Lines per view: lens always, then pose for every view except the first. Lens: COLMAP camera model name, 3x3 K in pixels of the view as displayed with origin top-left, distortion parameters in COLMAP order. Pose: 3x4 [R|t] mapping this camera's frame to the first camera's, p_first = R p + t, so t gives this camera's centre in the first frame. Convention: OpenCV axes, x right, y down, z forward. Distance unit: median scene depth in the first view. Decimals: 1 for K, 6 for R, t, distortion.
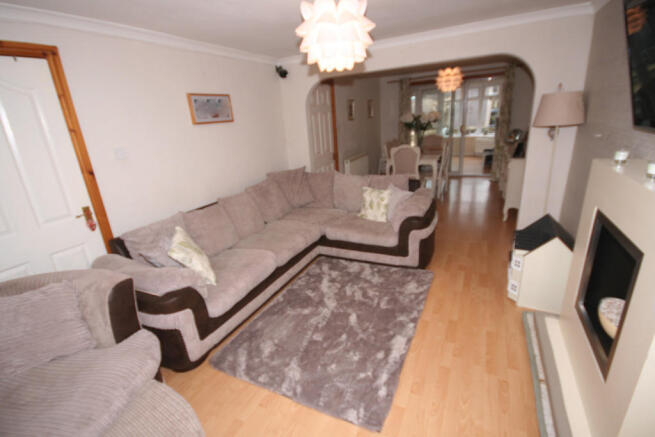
lens RADIAL K [[310.6, 0, 325.5], [0, 310.6, 217.2], [0, 0, 1]] dist [0.015644, 0.000277]
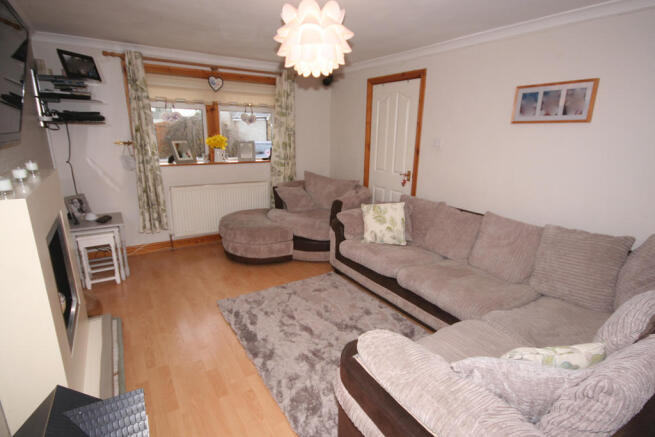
lens RADIAL K [[335.7, 0, 325.8], [0, 335.7, 221.3], [0, 0, 1]] dist [0.005399, 0.000673]
pose [[-0.516895, 0.276544, -0.810150, 0.797046], [-0.256733, 0.852742, 0.454885, -0.436391], [0.816644, 0.443120, -0.369780, 1.280237]]
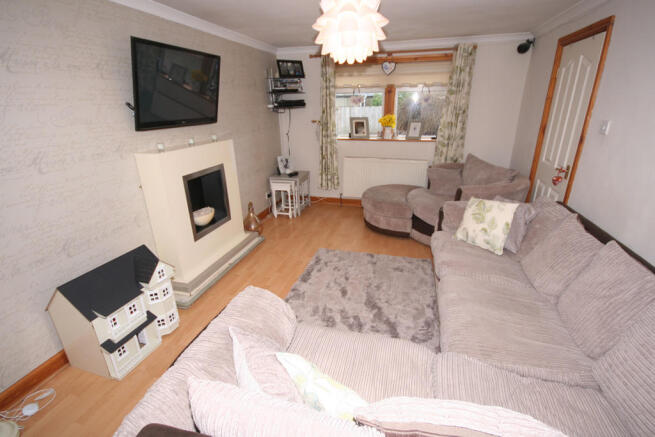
lens RADIAL K [[310.6, 0, 325.5], [0, 310.6, 217.2], [0, 0, 1]] dist [0.015644, 0.000277]
pose [[-0.978739, 0.137904, -0.151830, 0.278535], [0.011287, 0.775329, 0.631457, -0.573444], [0.204799, 0.616318, -0.760401, 1.665089]]
